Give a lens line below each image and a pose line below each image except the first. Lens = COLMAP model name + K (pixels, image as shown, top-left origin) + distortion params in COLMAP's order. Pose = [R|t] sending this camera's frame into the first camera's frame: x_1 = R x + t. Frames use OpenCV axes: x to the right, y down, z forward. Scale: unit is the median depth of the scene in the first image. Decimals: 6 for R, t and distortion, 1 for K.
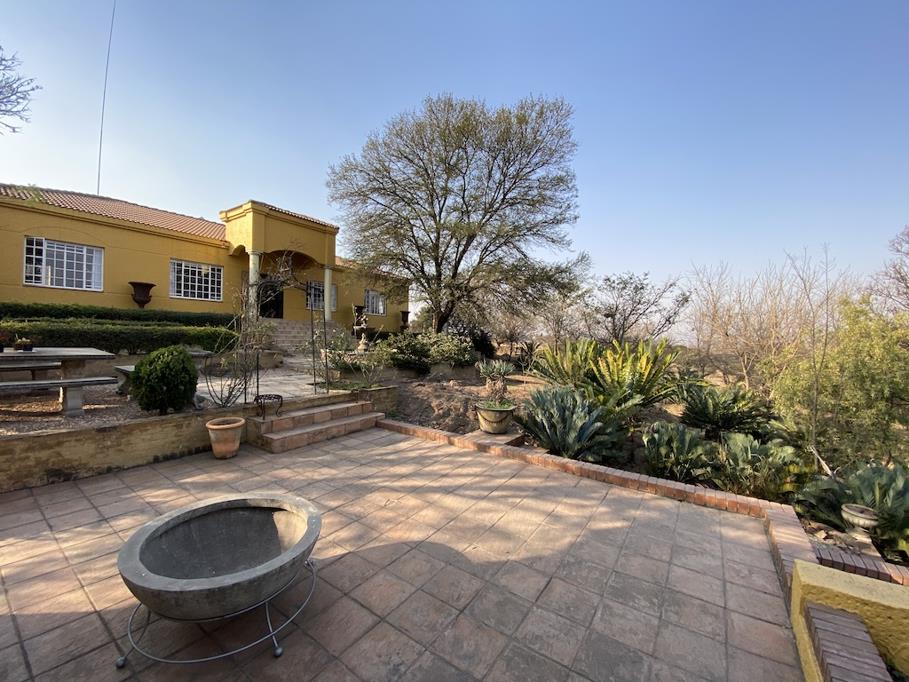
lens RADIAL K [[367.0, 0, 454.5], [0, 367.0, 341.0], [0, 0, 1]] dist [0.027467, -0.022274]
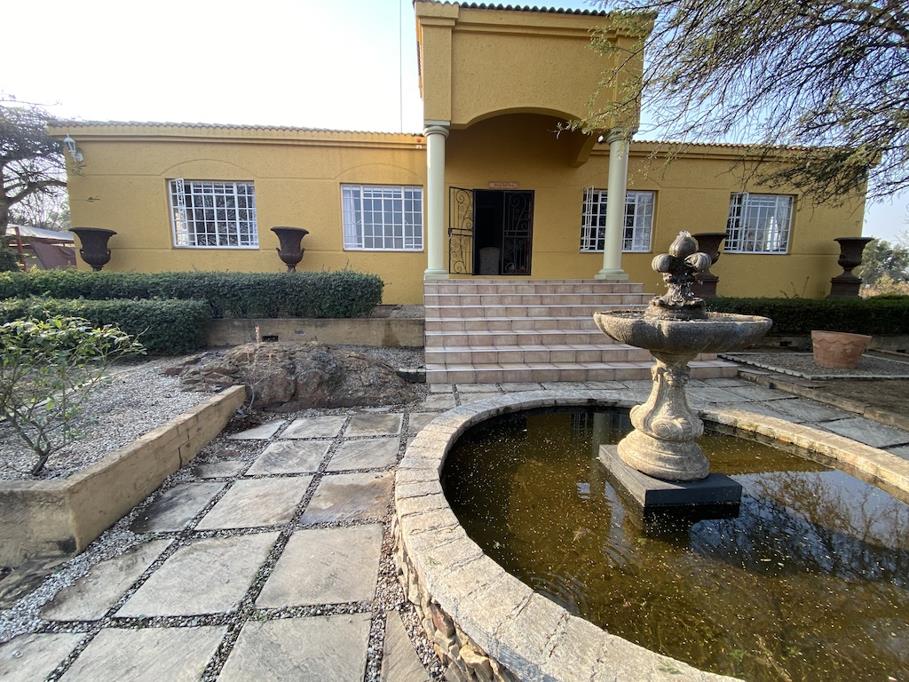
lens RADIAL K [[367.0, 0, 454.5], [0, 367.0, 341.0], [0, 0, 1]] dist [0.027467, -0.022274]
pose [[0.638804, 0.097037, -0.763226, -0.157844], [0.003782, 0.991606, 0.129239, -0.044344], [0.769361, -0.085445, 0.633075, 0.711831]]
